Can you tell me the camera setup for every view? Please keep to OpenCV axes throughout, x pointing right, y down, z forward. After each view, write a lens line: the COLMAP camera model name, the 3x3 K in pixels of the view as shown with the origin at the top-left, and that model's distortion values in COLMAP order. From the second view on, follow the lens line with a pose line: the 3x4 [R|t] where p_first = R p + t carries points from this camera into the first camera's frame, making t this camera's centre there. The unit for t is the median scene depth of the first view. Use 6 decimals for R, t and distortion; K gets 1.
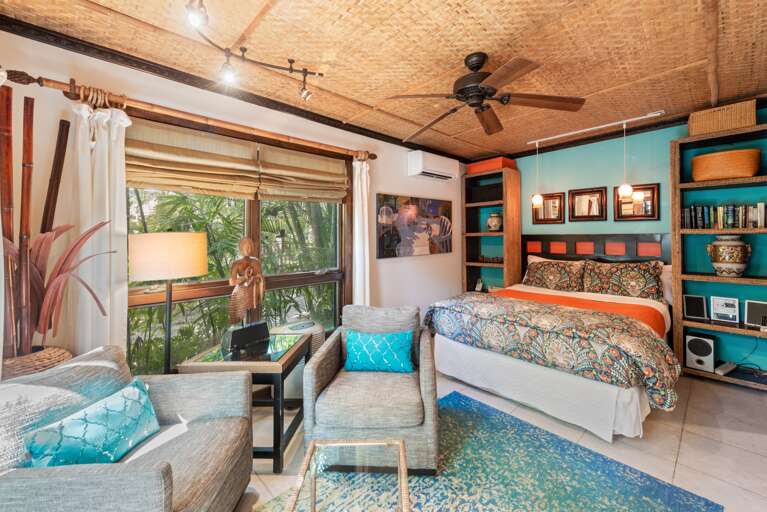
lens RADIAL K [[311.8, 0, 385.1], [0, 311.8, 231.7], [0, 0, 1]] dist [0.008142, -0.000159]
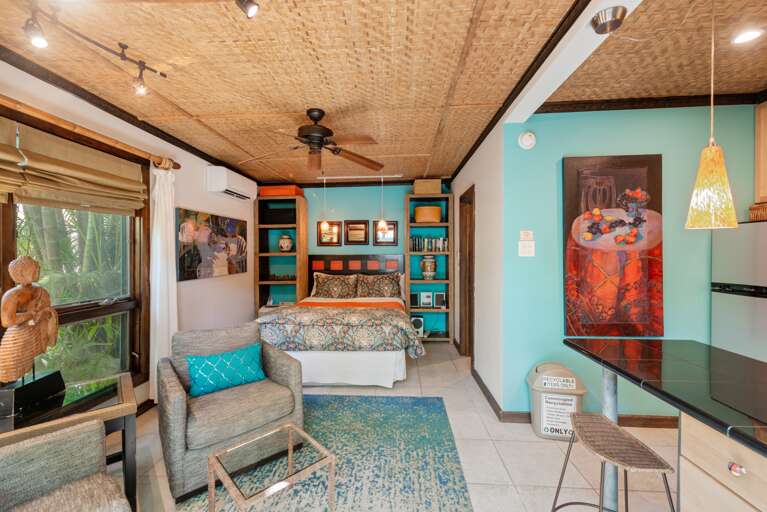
lens RADIAL K [[320.8, 0, 383.5], [0, 320.8, 256.0], [0, 0, 1]] dist [0.000788, -0.000046]
pose [[0.718980, 0.000114, 0.695031, -0.257544], [-0.010125, 0.999896, 0.010310, -0.001430], [-0.694957, -0.014450, 0.718906, -0.067507]]
